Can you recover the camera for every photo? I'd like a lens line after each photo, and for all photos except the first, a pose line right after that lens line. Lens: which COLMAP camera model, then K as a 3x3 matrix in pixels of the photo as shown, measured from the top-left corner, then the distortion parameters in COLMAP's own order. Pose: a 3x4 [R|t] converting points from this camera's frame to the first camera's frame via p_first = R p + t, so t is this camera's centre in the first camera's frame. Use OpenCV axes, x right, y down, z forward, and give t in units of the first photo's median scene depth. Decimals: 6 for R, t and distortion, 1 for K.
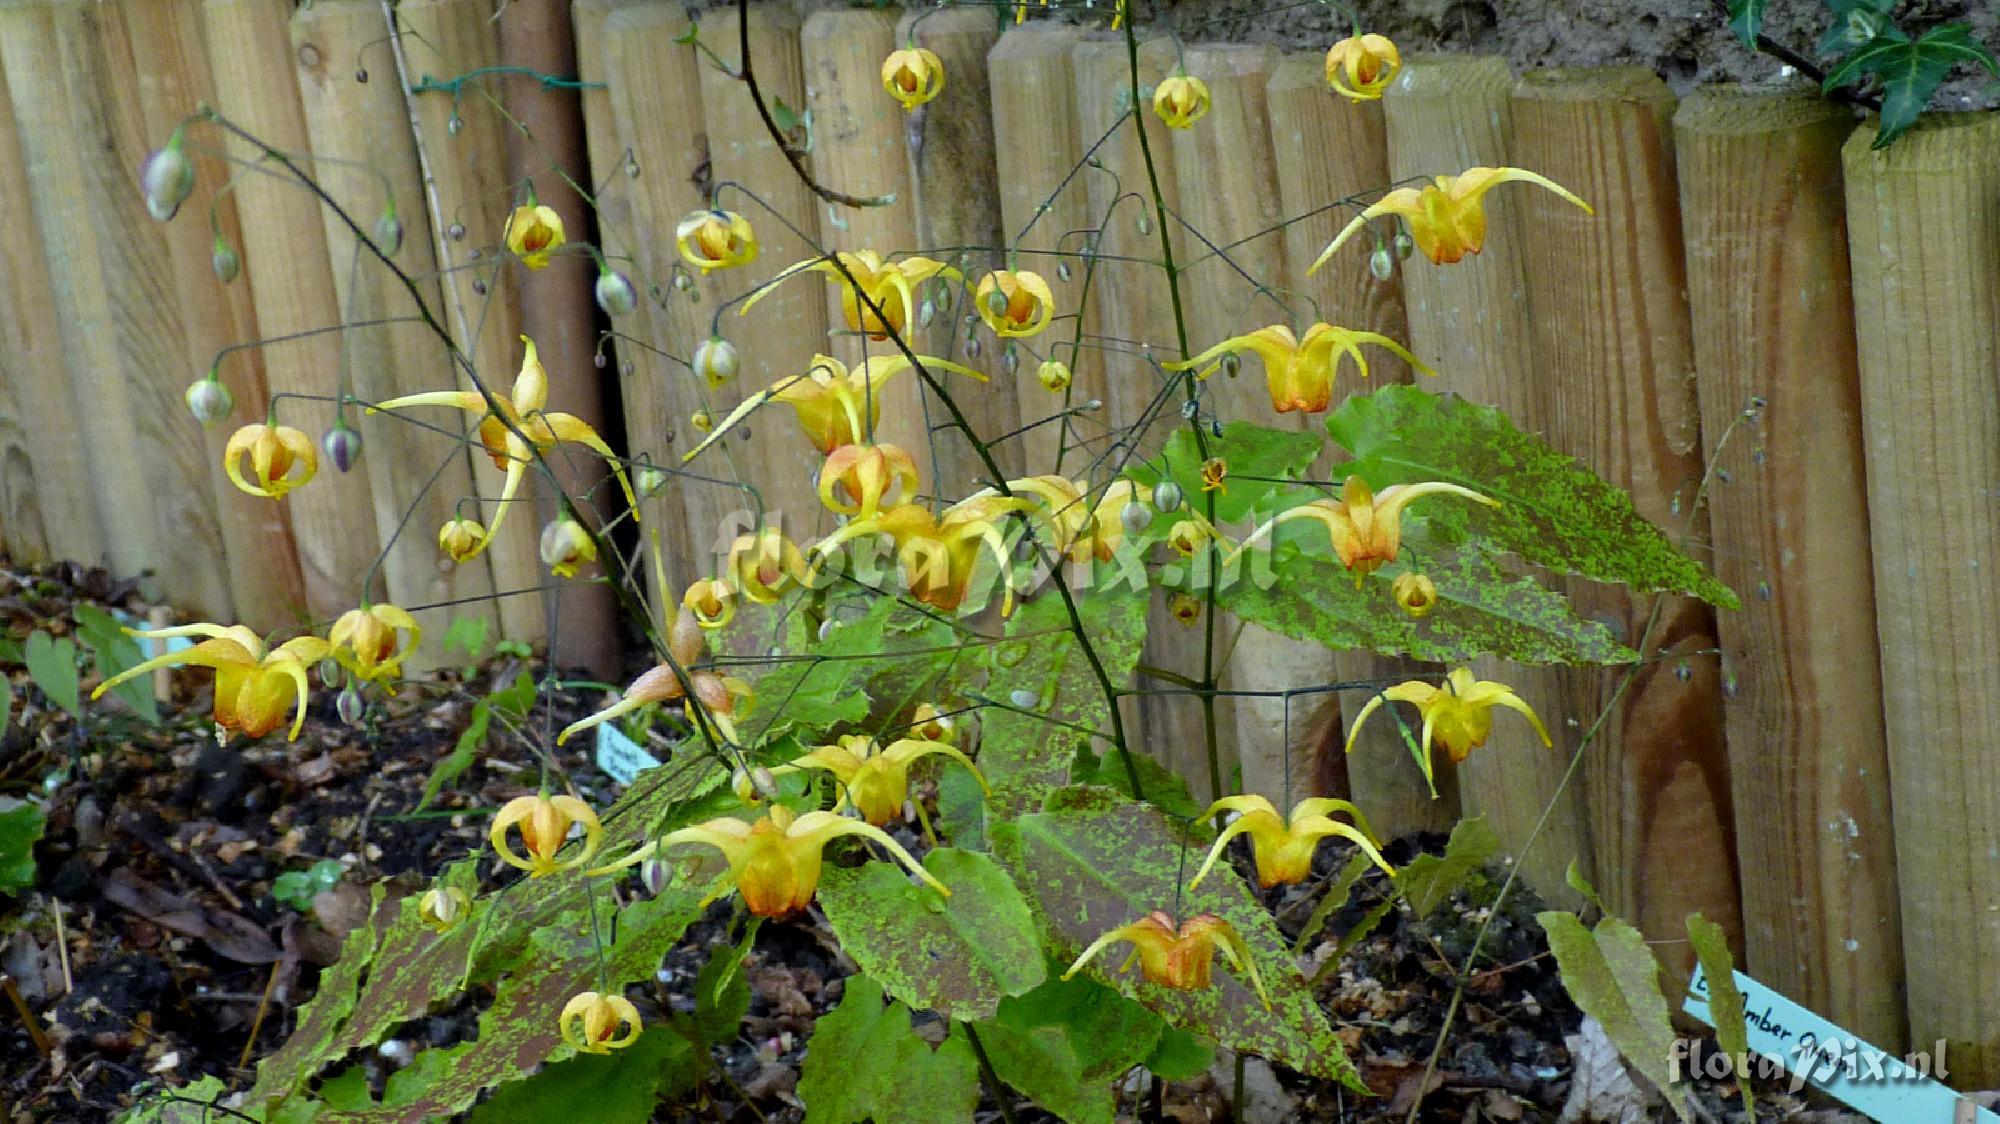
lens RADIAL K [[2751.5, 0, 1000.0], [0, 2751.5, 562.0], [0, 0, 1]] dist [-0.010196, -0.136597]
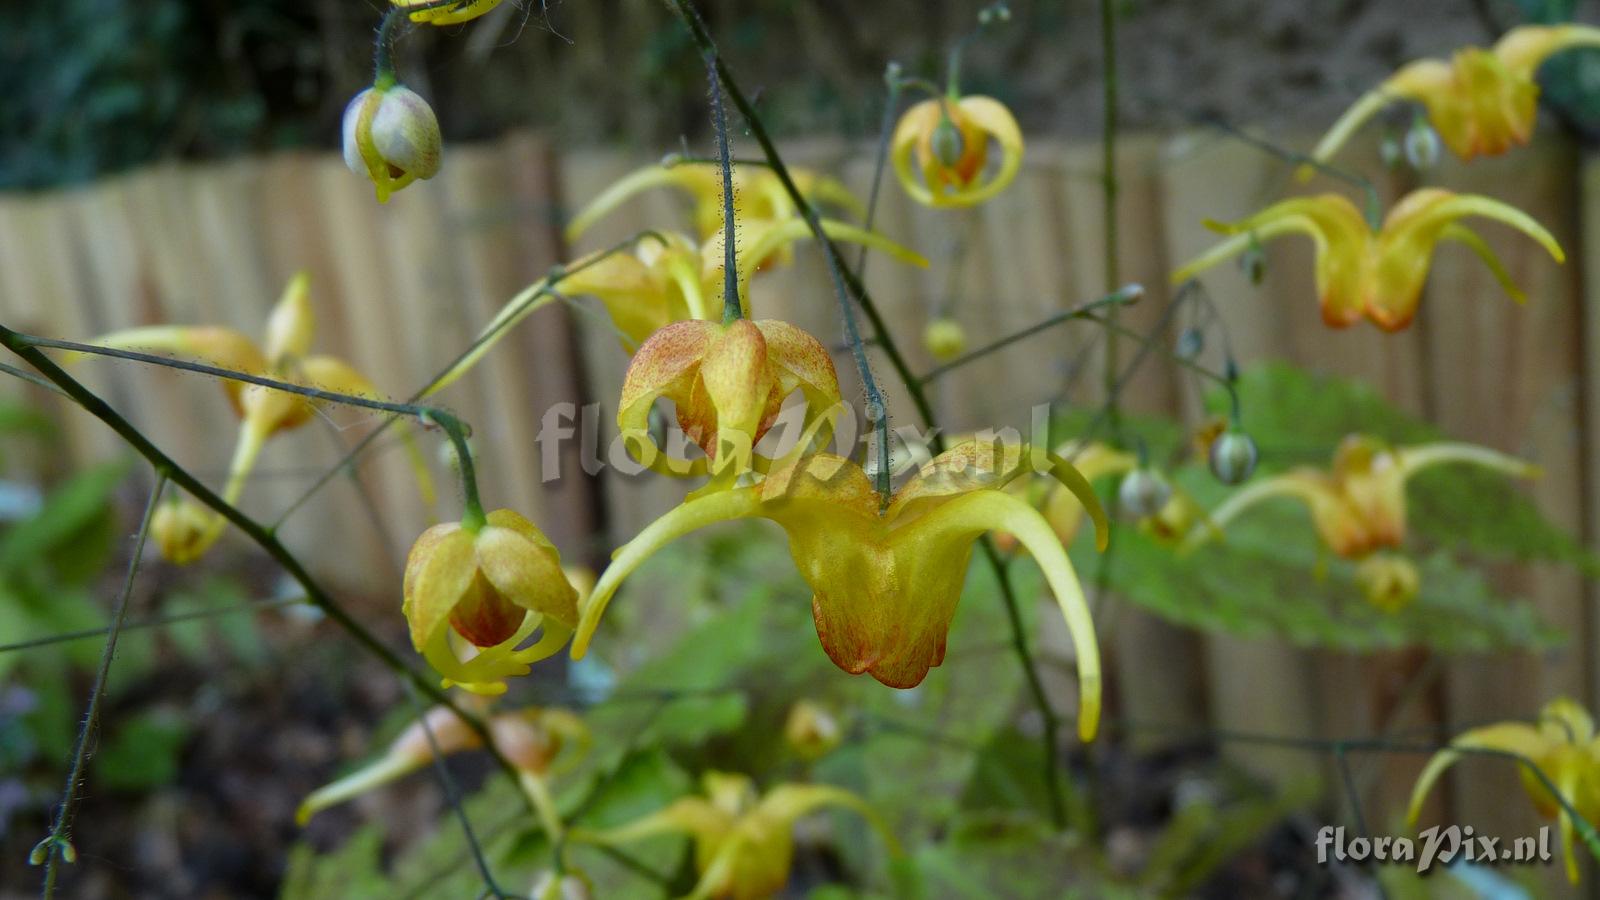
lens RADIAL K [[2201.2, 0, 800.0], [0, 2201.2, 450.0], [0, 0, 1]] dist [-0.010196, -0.136597]
pose [[0.999730, -0.006684, -0.022239, -0.018737], [0.005788, 0.999177, -0.040150, -0.004758], [0.022489, 0.040011, 0.998946, 0.420153]]
